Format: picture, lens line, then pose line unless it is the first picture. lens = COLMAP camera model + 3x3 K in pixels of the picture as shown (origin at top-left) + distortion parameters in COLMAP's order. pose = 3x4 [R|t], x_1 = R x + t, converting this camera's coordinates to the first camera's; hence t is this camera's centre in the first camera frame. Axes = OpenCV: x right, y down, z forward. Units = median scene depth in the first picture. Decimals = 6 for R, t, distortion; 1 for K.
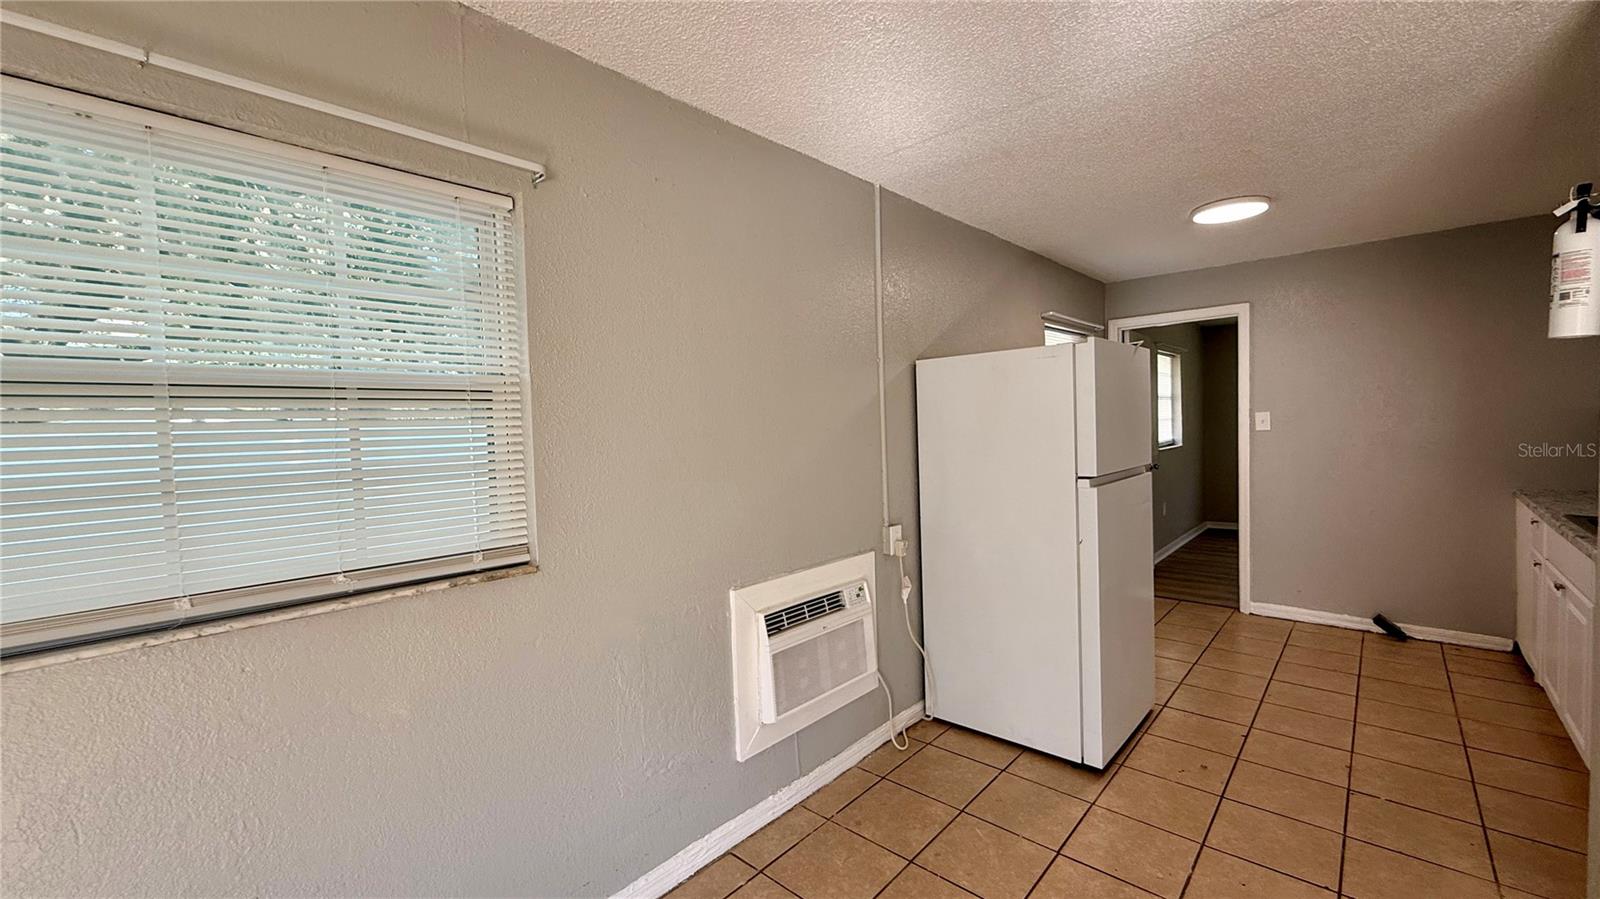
lens RADIAL K [[640.8, 0, 800.0], [0, 640.8, 449.5], [0, 0, 1]] dist [0.001246, 0.000150]
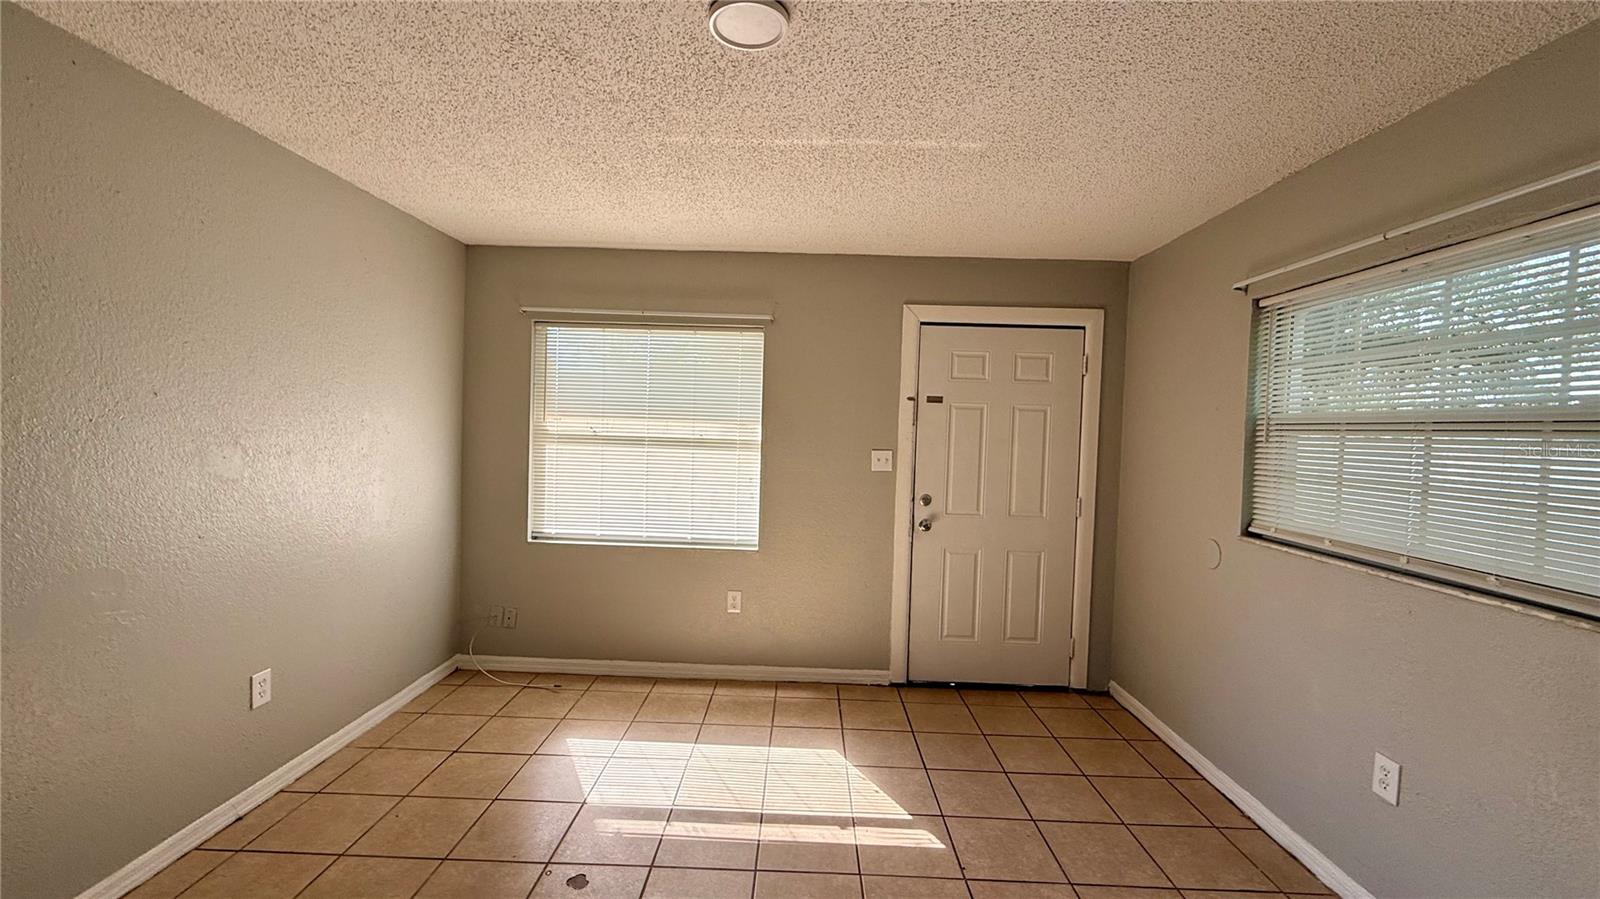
lens RADIAL K [[640.8, 0, 800.0], [0, 640.8, 449.5], [0, 0, 1]] dist [0.001246, 0.000150]
pose [[-0.753387, 0.022900, -0.657179, 1.083800], [-0.040556, 0.995873, 0.081195, -0.089301], [0.656326, 0.087824, -0.749349, 1.064464]]
